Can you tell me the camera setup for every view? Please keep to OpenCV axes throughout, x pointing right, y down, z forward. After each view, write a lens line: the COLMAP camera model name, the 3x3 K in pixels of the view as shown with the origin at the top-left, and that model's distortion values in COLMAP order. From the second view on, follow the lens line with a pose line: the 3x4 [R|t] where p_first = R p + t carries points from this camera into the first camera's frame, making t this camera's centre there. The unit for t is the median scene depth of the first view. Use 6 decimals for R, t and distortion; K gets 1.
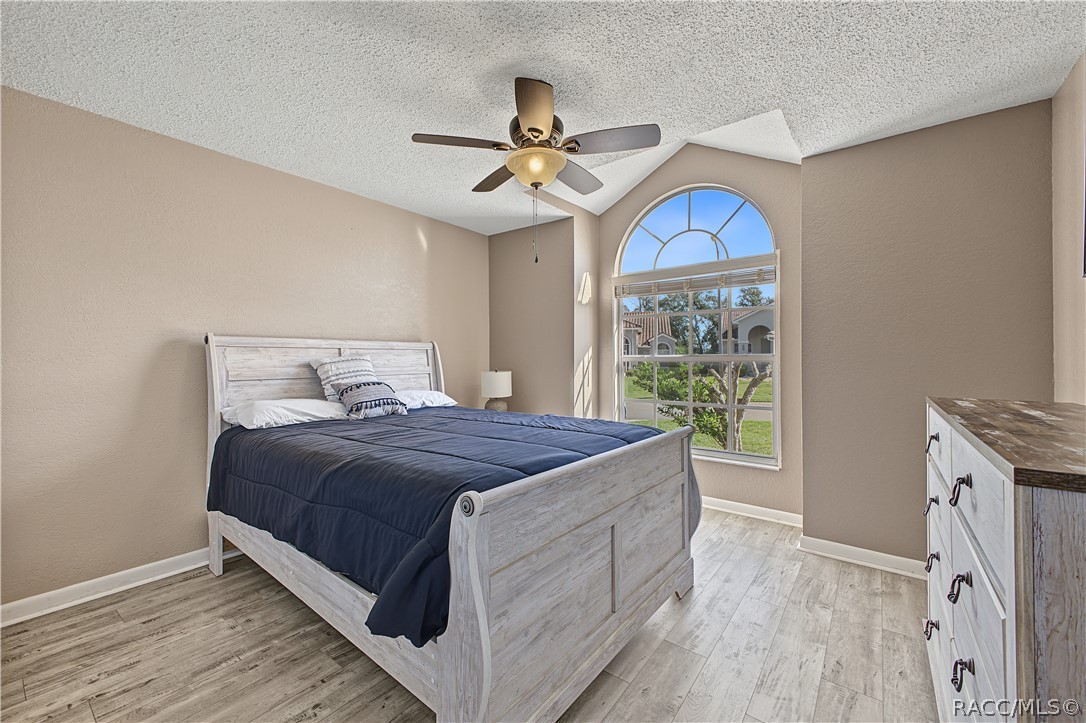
lens RADIAL K [[440.7, 0, 539.6], [0, 440.7, 358.0], [0, 0, 1]] dist [0.011579, -0.002576]
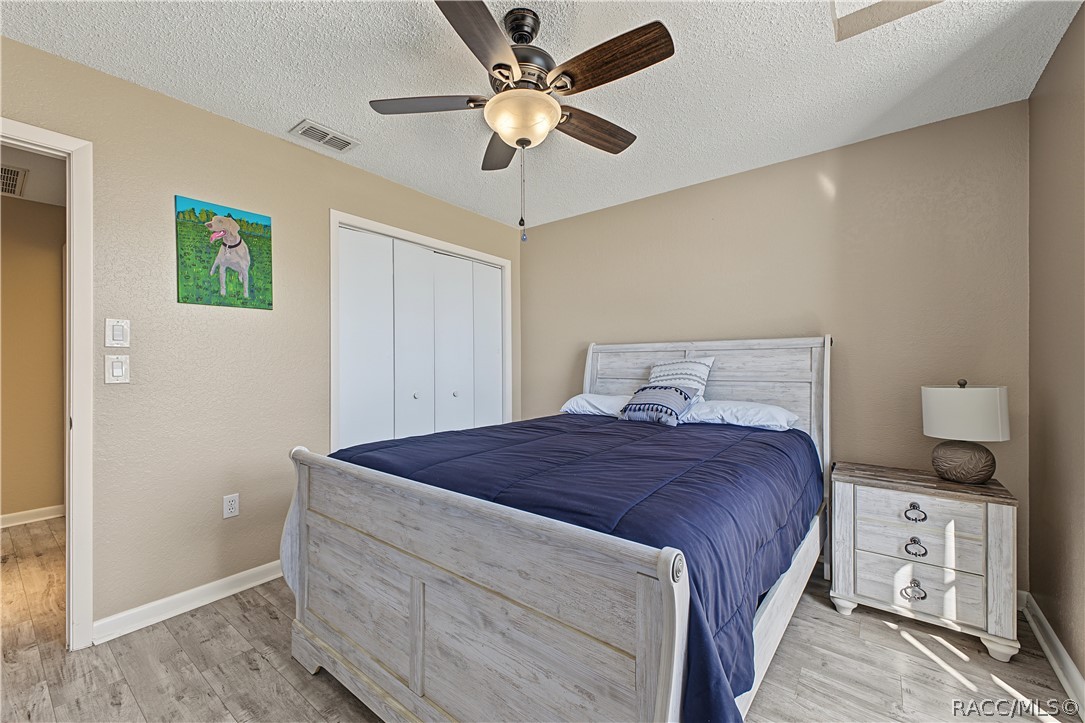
lens RADIAL K [[440.3, 0, 540.2], [0, 440.3, 364.1], [0, 0, 1]] dist [0.011579, -0.002576]
pose [[-0.010301, 0.007048, -0.999922, 0.581099], [0.006734, 0.999953, 0.006979, -0.000729], [0.999924, -0.006662, -0.010348, 0.763167]]
